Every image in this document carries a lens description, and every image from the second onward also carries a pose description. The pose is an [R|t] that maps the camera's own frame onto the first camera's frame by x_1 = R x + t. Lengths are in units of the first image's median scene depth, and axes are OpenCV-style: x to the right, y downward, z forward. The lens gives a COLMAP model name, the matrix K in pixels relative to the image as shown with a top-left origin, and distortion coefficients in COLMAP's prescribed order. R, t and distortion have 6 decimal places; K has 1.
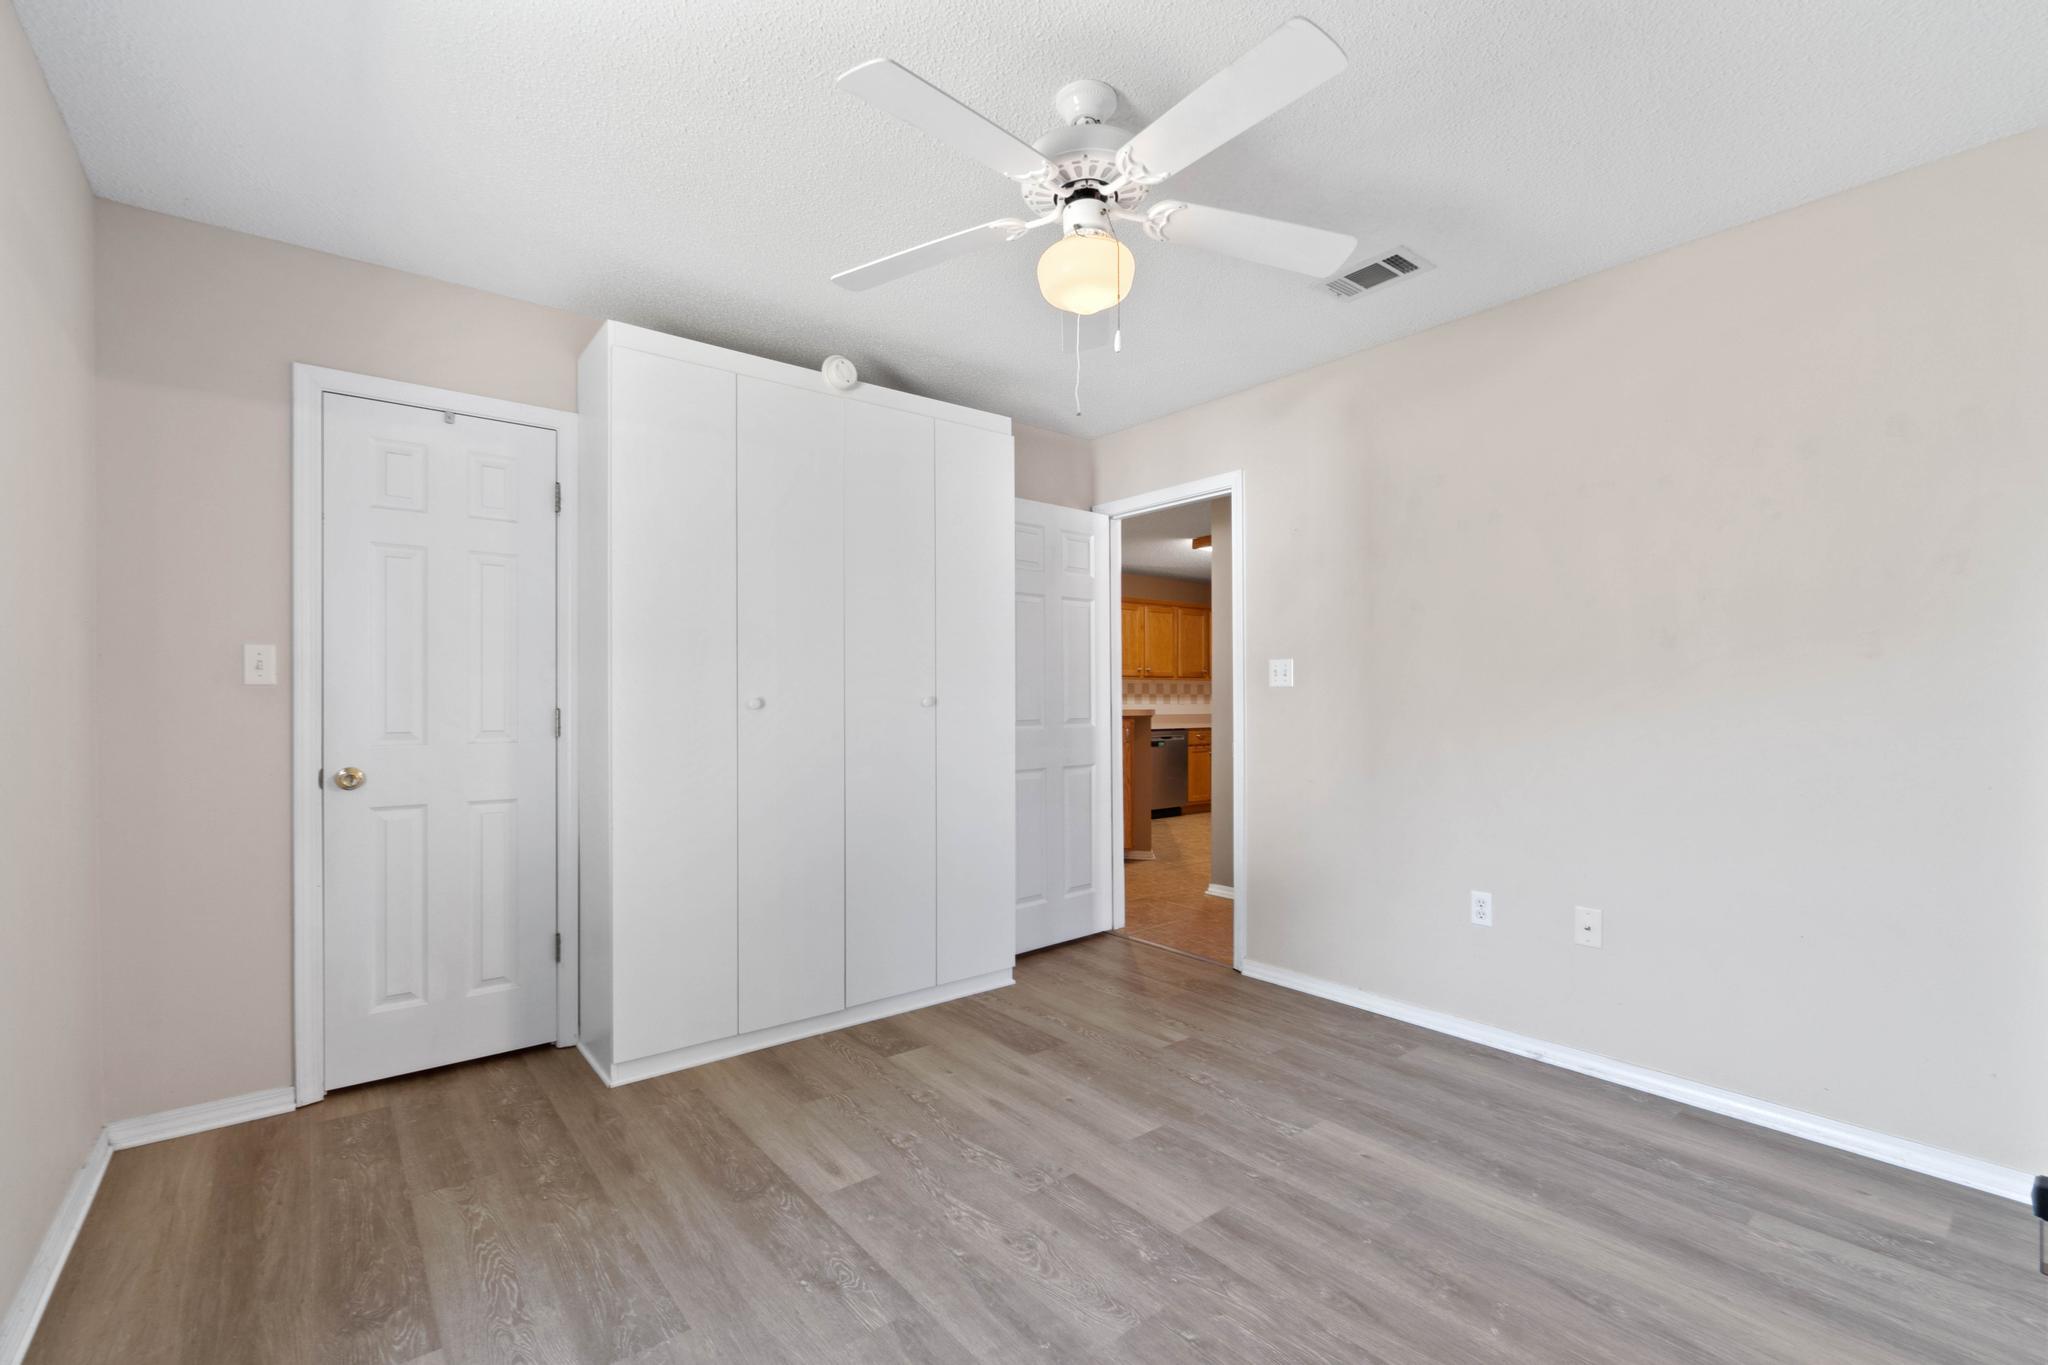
lens RADIAL K [[886.1, 0, 1015.5], [0, 886.1, 684.1], [0, 0, 1]] dist [-0.002661, 0.000377]
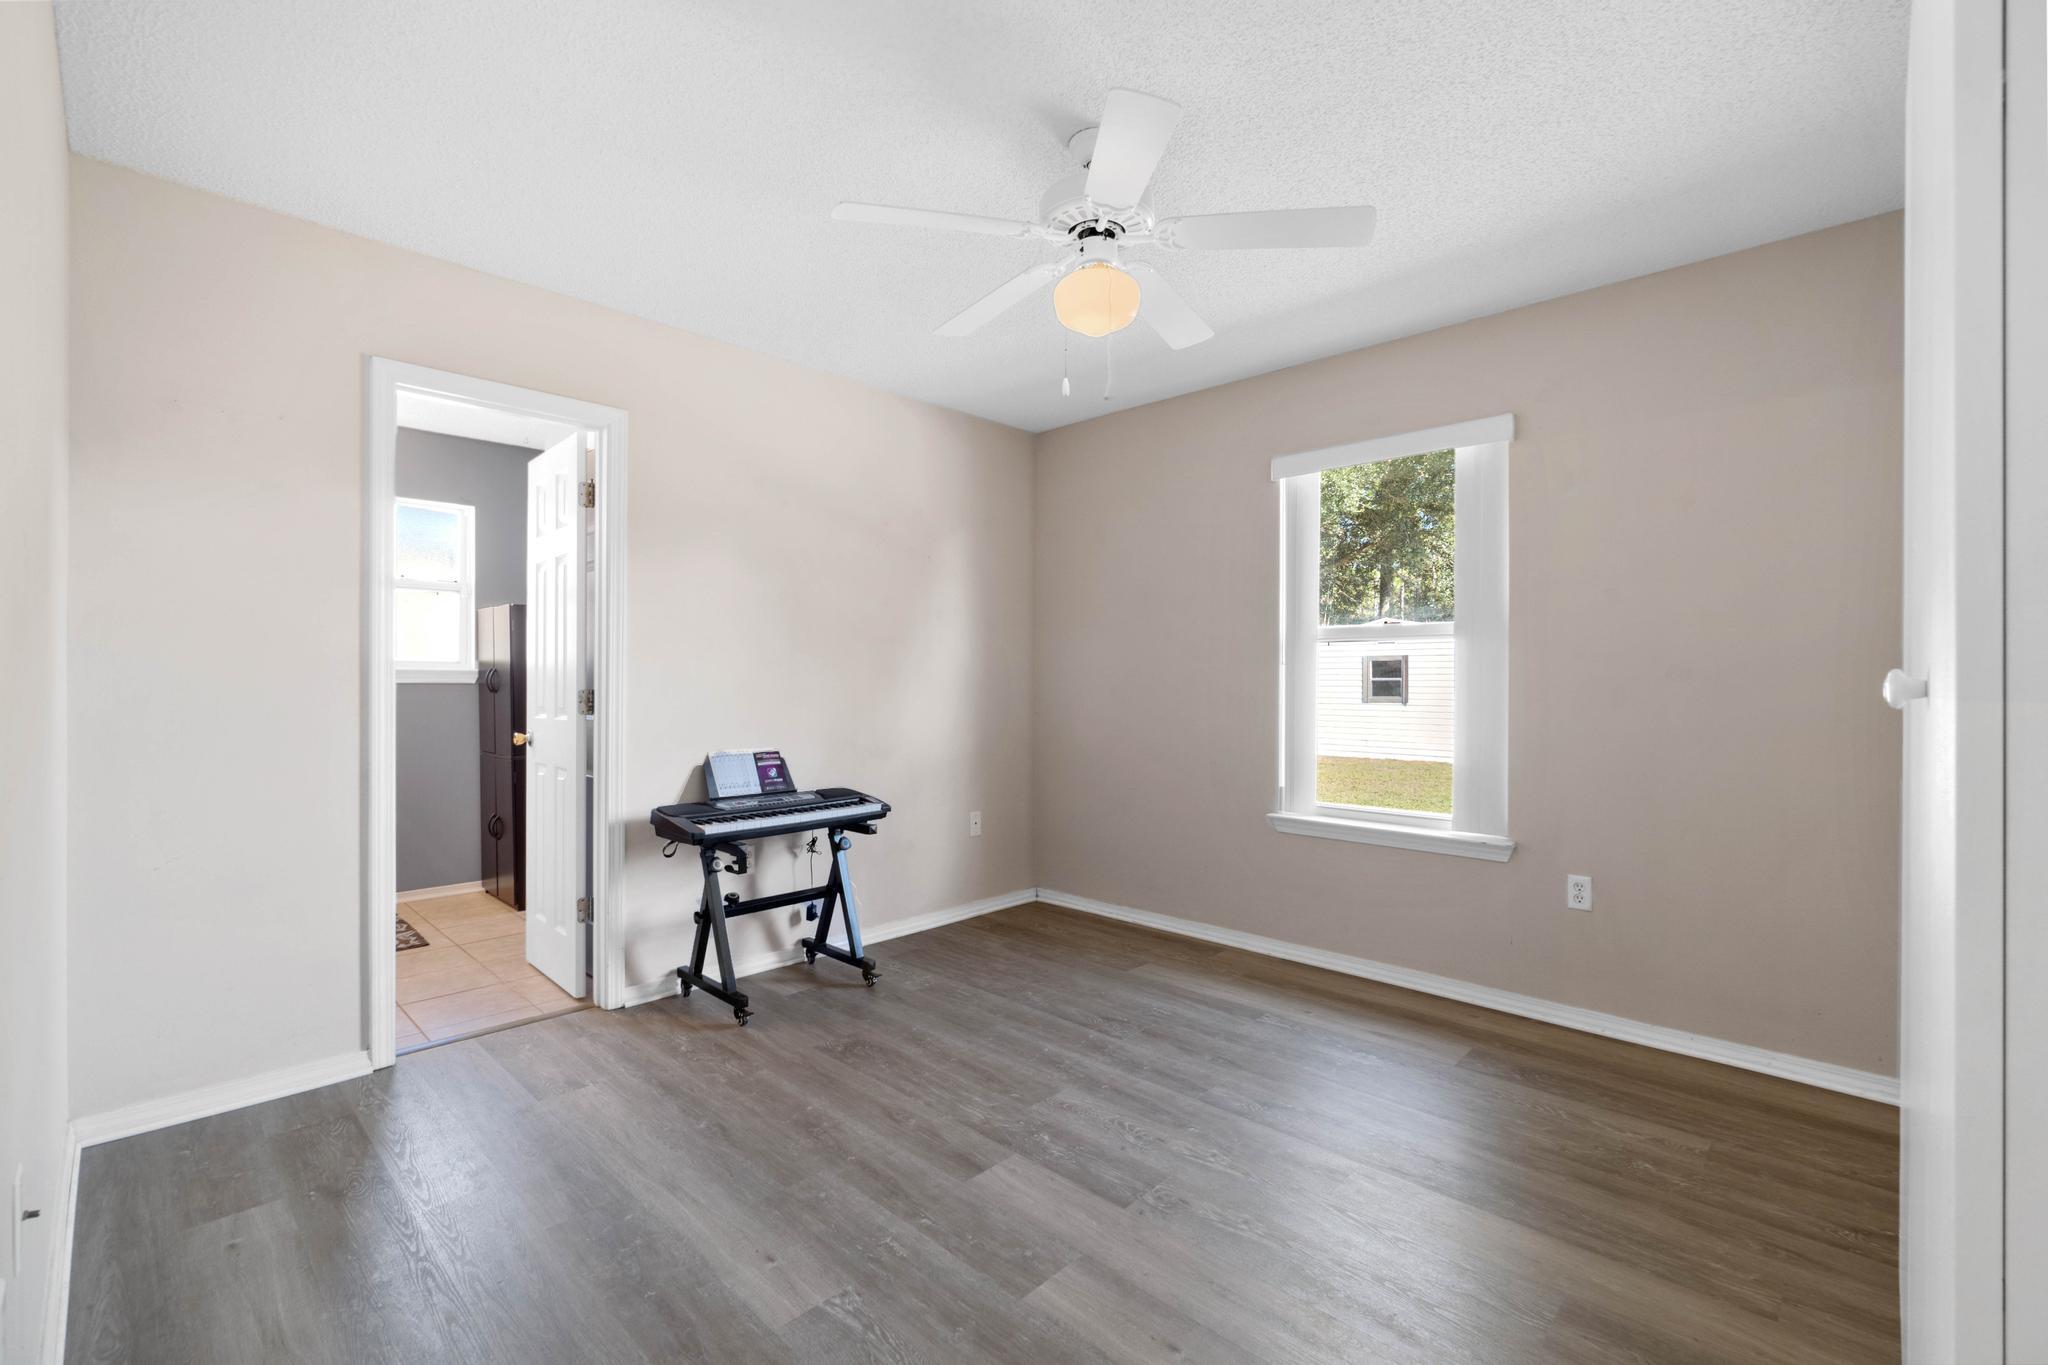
lens RADIAL K [[886.1, 0, 1015.5], [0, 886.1, 684.1], [0, 0, 1]] dist [-0.002661, 0.000377]
pose [[-0.992181, -0.000541, -0.124803, 0.313099], [0.001337, 0.999887, -0.014964, 0.036472], [0.124797, -0.015013, -0.992069, 2.048469]]
